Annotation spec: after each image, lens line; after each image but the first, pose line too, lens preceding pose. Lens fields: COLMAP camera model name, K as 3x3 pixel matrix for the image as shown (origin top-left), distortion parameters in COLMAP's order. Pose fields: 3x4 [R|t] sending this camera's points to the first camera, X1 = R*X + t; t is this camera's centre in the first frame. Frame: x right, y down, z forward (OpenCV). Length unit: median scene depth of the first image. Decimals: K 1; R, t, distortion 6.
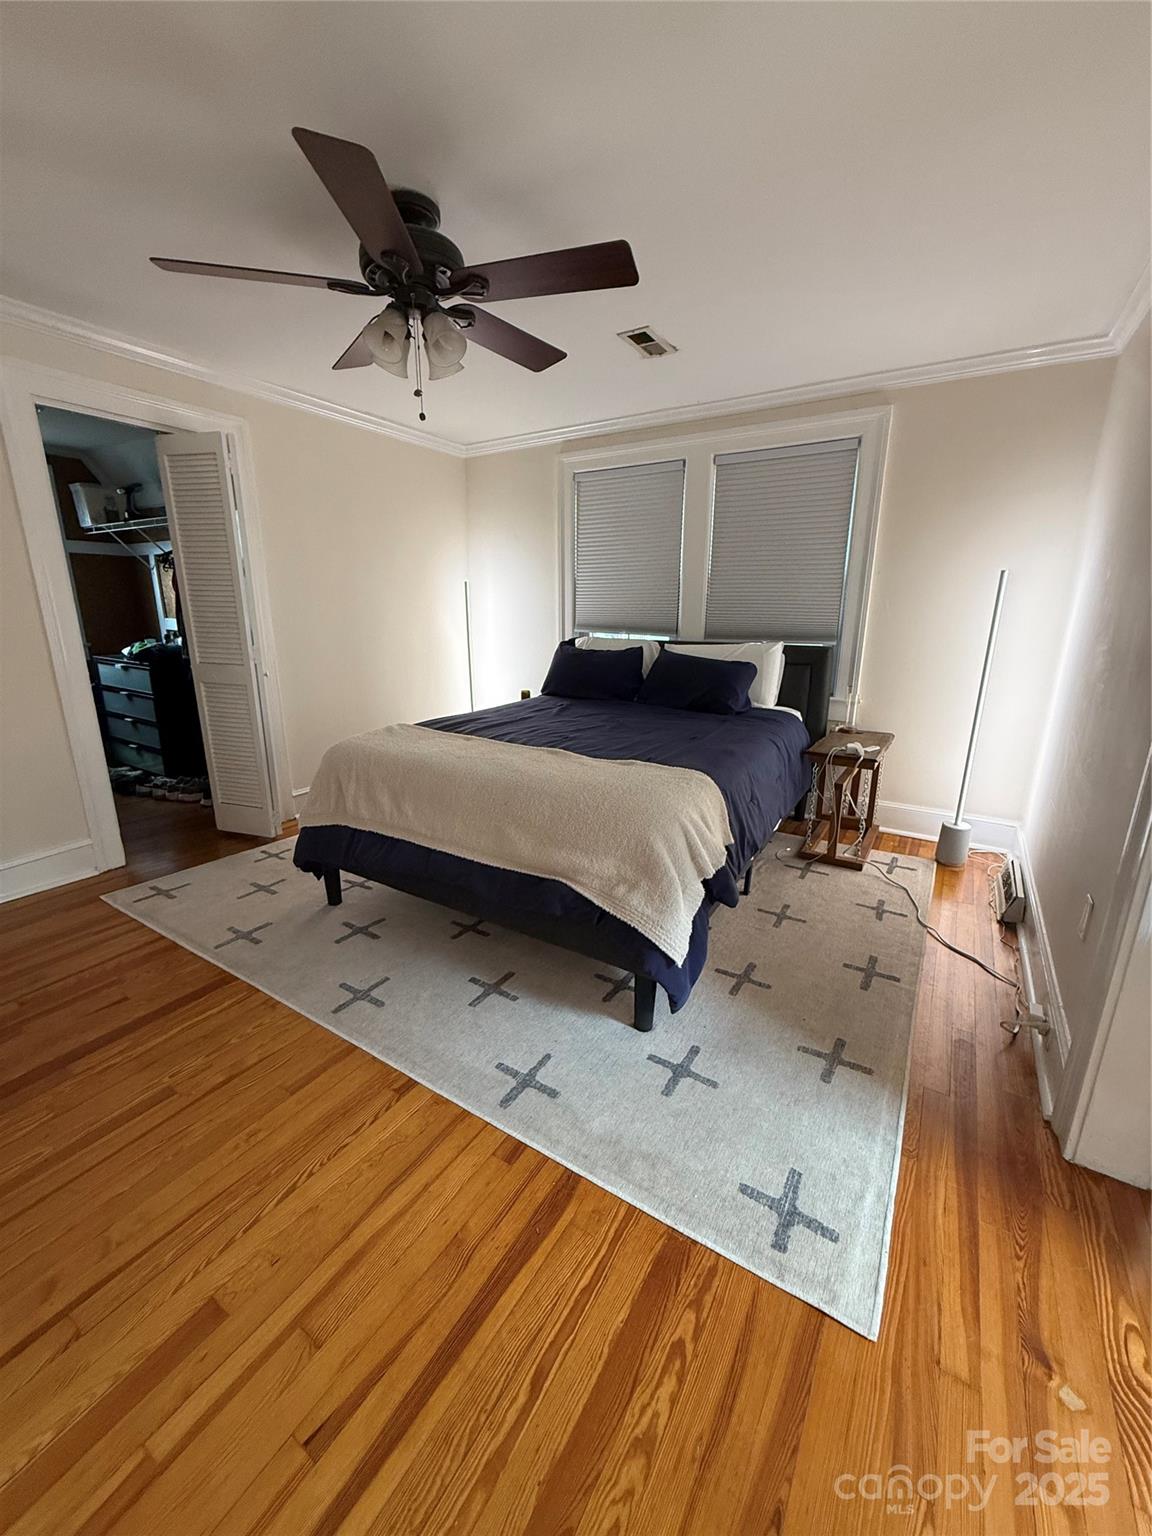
lens RADIAL K [[610.6, 0, 576.0], [0, 610.6, 768.0], [0, 0, 1]] dist [-0.000157, 0.000199]
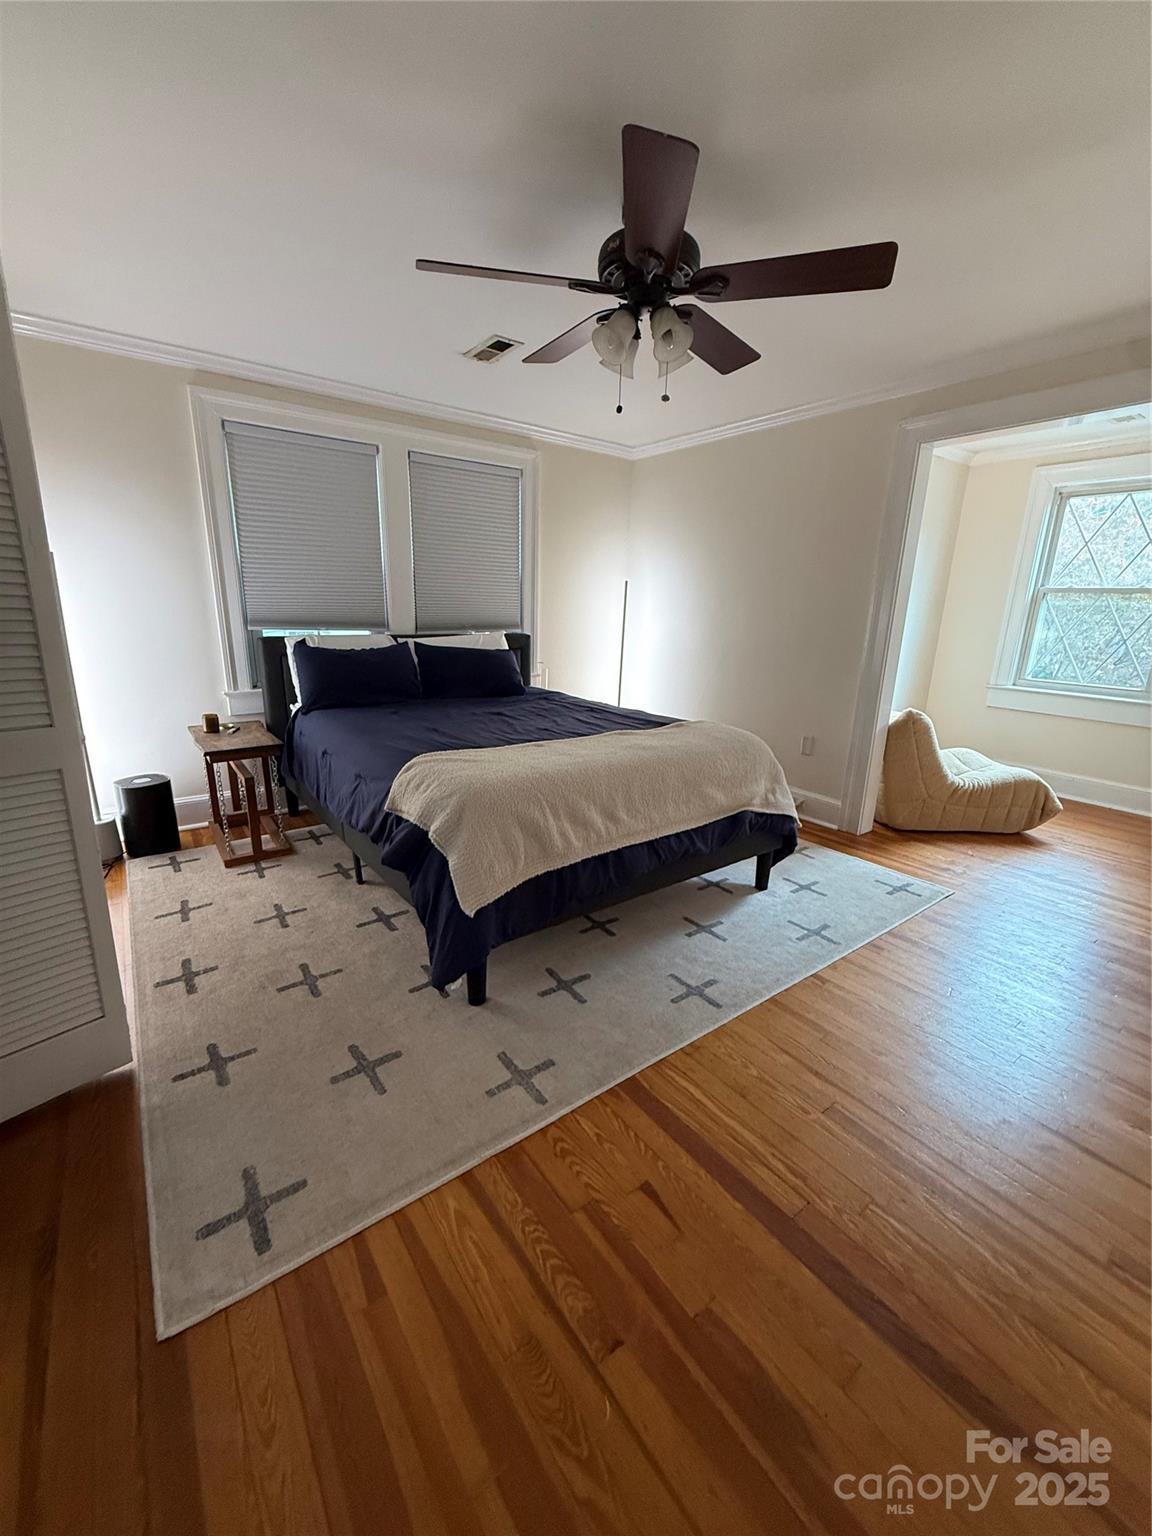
lens RADIAL K [[610.6, 0, 576.0], [0, 610.6, 768.0], [0, 0, 1]] dist [-0.000157, 0.000199]
pose [[0.363731, -0.240379, 0.899954, -1.054944], [0.222777, 0.960542, 0.166523, -0.164639], [-0.904472, 0.139919, 0.402930, 0.610545]]
